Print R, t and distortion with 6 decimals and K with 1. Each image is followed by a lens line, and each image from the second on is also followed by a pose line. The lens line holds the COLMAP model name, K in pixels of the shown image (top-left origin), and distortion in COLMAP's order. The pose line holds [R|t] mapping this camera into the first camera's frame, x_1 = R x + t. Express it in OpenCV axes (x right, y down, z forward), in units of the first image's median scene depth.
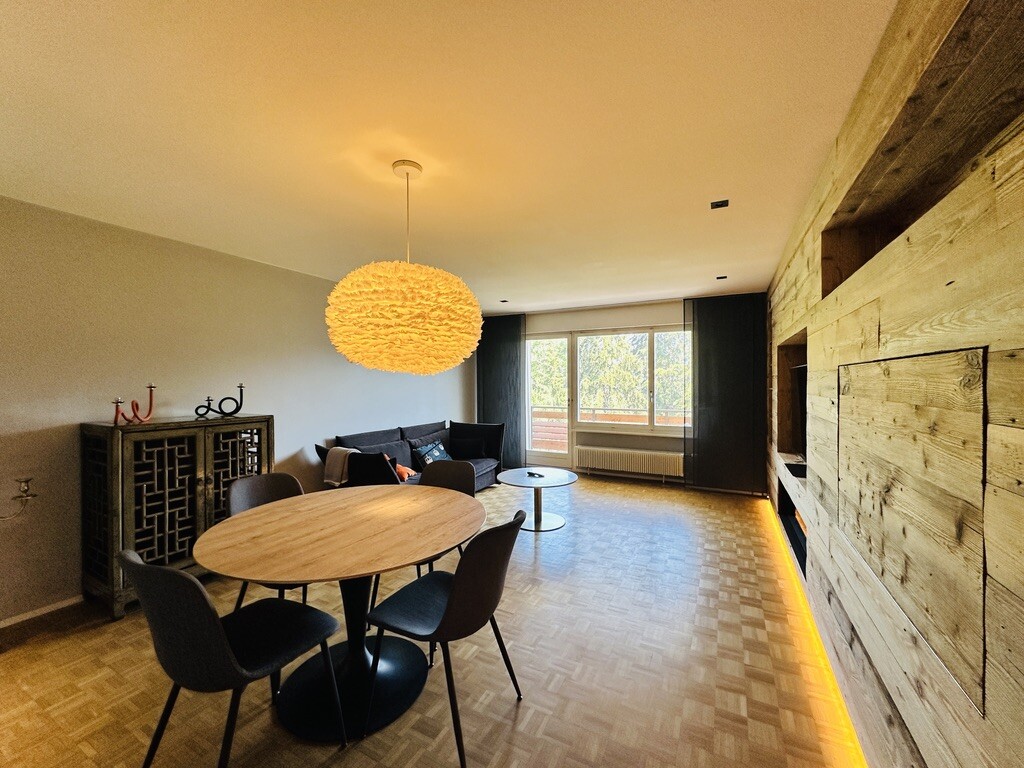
lens RADIAL K [[409.8, 0, 518.7], [0, 409.8, 385.9], [0, 0, 1]] dist [0.000543, 0.000086]
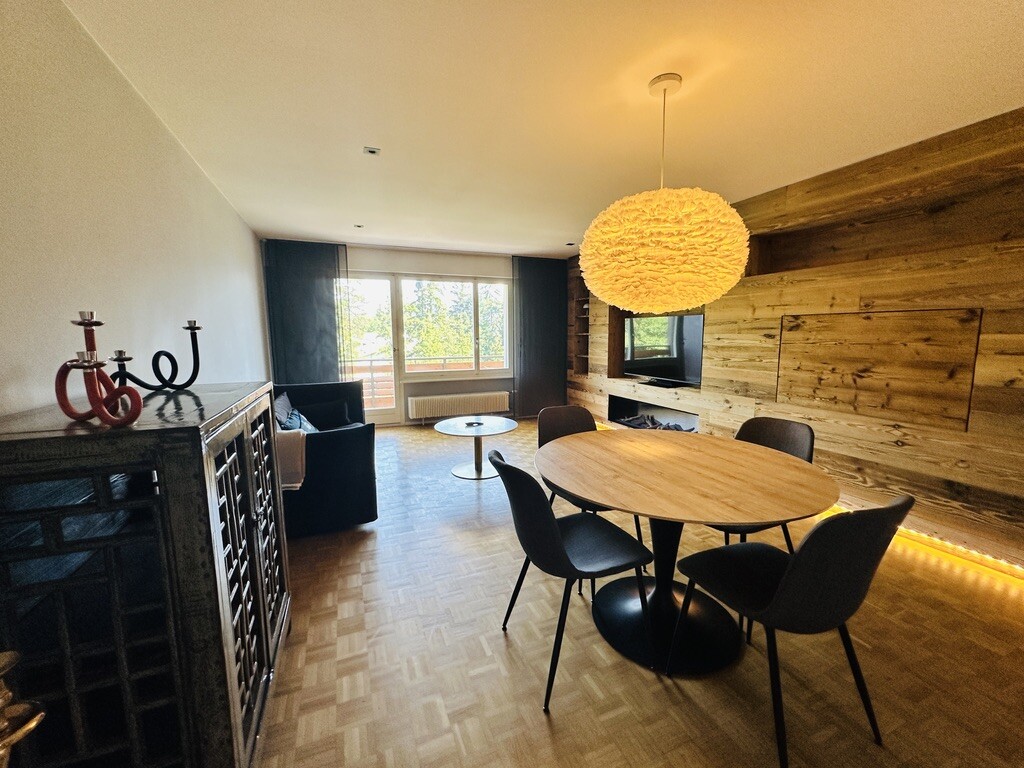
lens RADIAL K [[409.8, 0, 518.9], [0, 409.8, 384.5], [0, 0, 1]] dist [0.000543, 0.000086]
pose [[0.643072, -0.097056, 0.759630, -0.461656], [0.012902, 0.993169, 0.115973, 0.009684], [-0.765697, -0.064778, 0.639931, 0.231175]]
